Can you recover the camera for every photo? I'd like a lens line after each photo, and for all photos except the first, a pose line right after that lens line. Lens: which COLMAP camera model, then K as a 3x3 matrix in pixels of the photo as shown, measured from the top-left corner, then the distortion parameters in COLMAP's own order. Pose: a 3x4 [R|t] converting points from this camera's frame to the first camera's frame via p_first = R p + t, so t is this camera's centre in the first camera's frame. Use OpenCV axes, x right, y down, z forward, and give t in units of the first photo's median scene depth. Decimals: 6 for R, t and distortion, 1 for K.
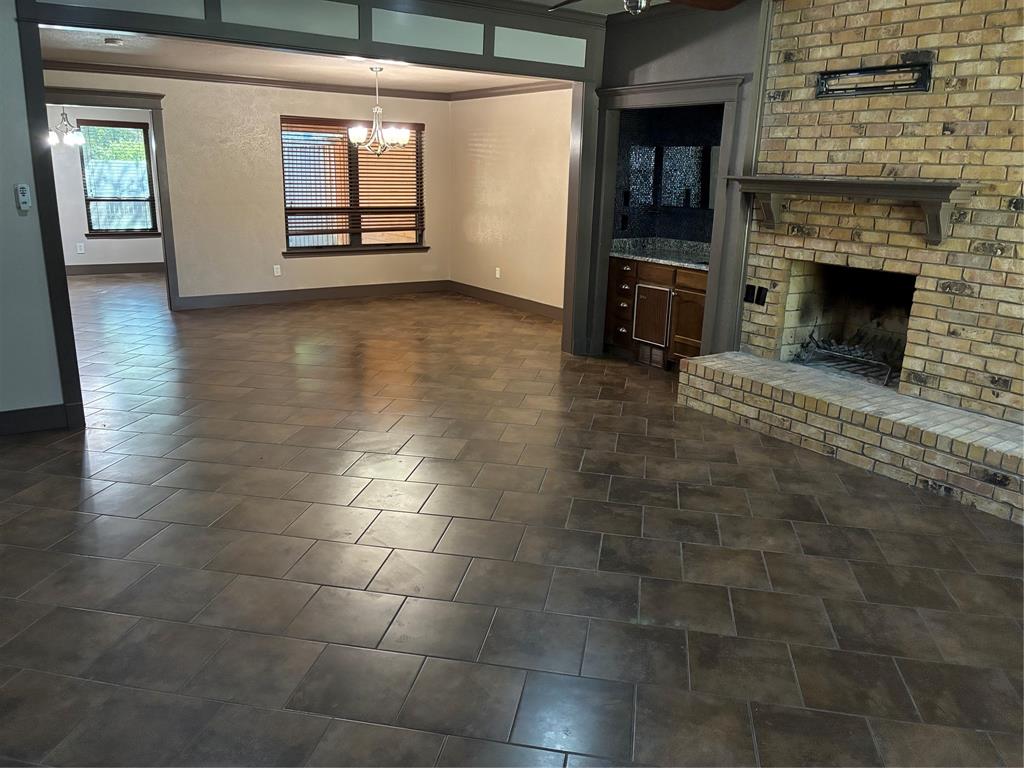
lens RADIAL K [[783.1, 0, 514.3], [0, 783.1, 387.3], [0, 0, 1]] dist [0.027070, -0.050424]
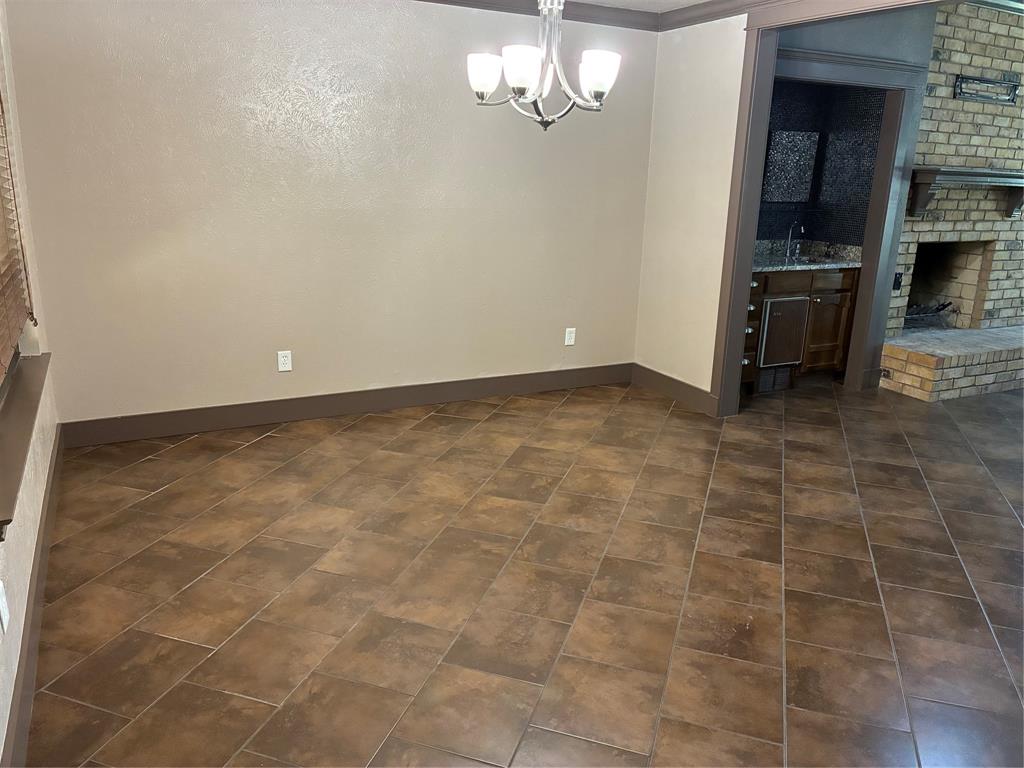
lens RADIAL K [[783.1, 0, 512.2], [0, 783.1, 375.7], [0, 0, 1]] dist [0.027070, -0.050424]
pose [[0.124228, -0.277267, 0.952728, -0.892815], [0.242021, 0.939633, 0.241899, -0.428754], [-0.962285, 0.200529, 0.183833, 1.516304]]
